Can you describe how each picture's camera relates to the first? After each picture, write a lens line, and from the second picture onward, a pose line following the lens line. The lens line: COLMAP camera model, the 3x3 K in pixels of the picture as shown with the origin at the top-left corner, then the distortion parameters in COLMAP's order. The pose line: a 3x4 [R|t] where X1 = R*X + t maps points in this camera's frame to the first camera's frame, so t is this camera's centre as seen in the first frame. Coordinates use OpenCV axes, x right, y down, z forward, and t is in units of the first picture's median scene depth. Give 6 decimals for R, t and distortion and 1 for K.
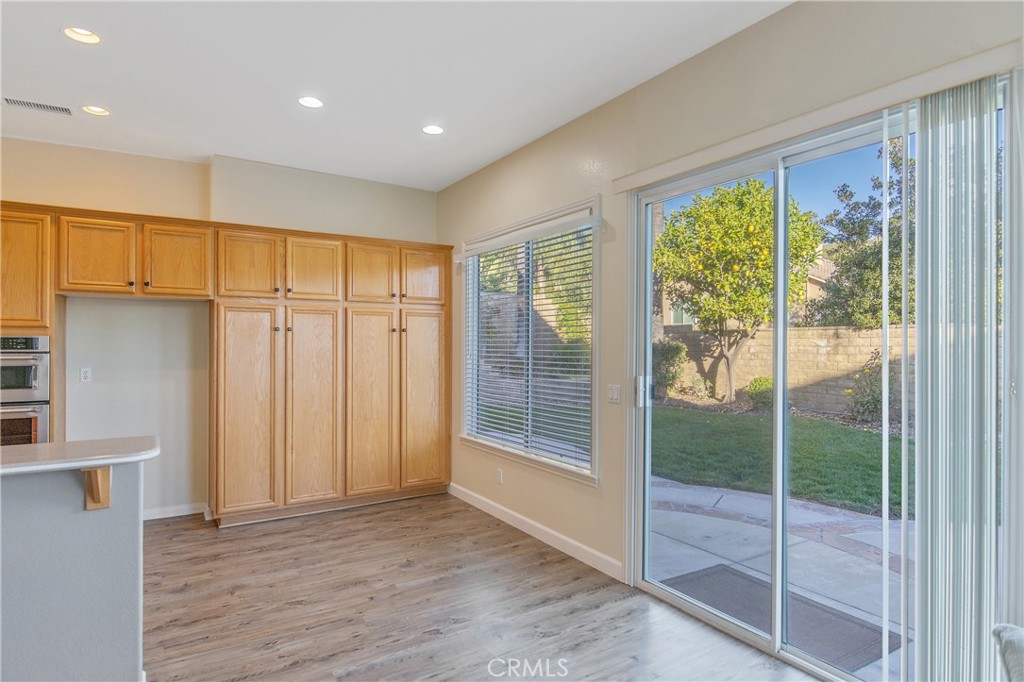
lens RADIAL K [[571.4, 0, 511.0], [0, 571.4, 348.4], [0, 0, 1]] dist [0.004716, 0.000060]
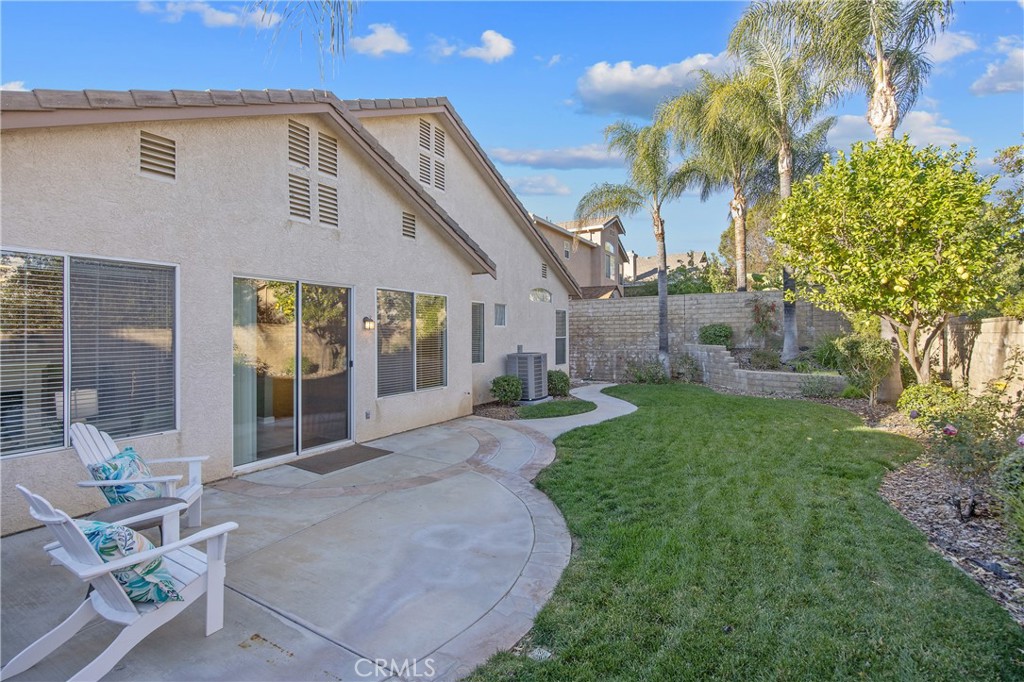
lens RADIAL K [[451.6, 0, 503.6], [0, 451.6, 338.0], [0, 0, 1]] dist [-0.017618, 0.001596]
pose [[0.428252, -0.000464, -0.903659, 0.833604], [0.004090, 0.999991, 0.001425, -0.017344], [0.903650, -0.004306, 0.428249, 0.267772]]
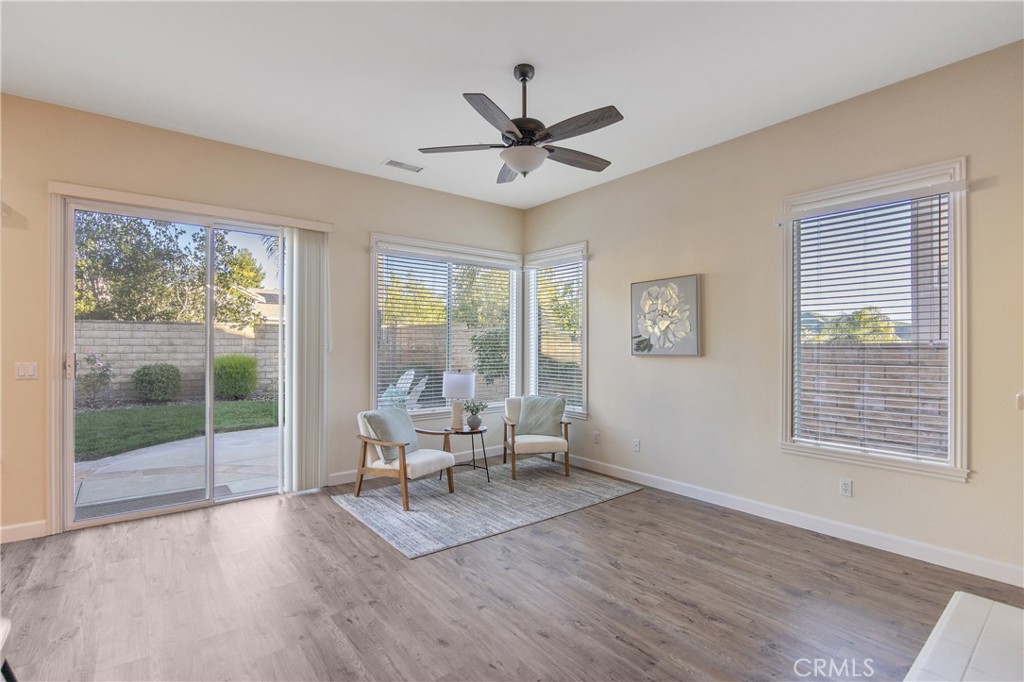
lens RADIAL K [[473.9, 0, 511.9], [0, 473.9, 344.4], [0, 0, 1]] dist [-0.010942, -0.000161]
pose [[-0.109577, -0.002946, 0.993974, -0.307682], [0.004210, 0.999985, 0.003428, 0.011472], [-0.993969, 0.004561, -0.109563, 0.069116]]
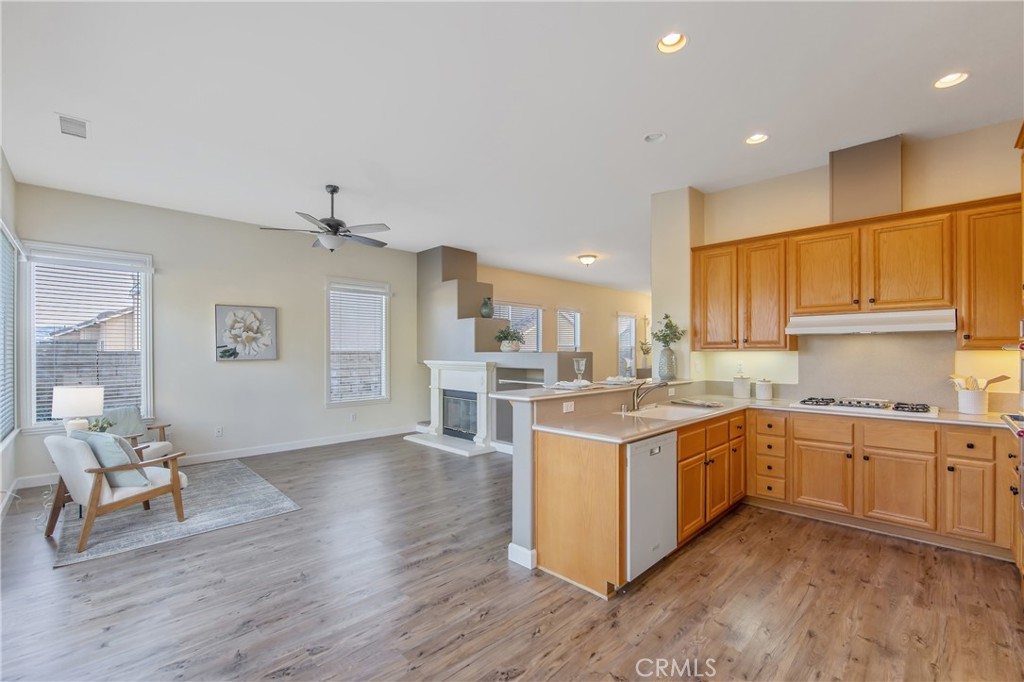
lens RADIAL K [[442.4, 0, 512.7], [0, 442.4, 349.3], [0, 0, 1]] dist [-0.016355, 0.000737]
pose [[-0.975801, -0.001254, -0.218656, -0.087925], [-0.001510, 0.999998, 0.001006, 0.008352], [0.218654, 0.001312, -0.975802, 0.539160]]
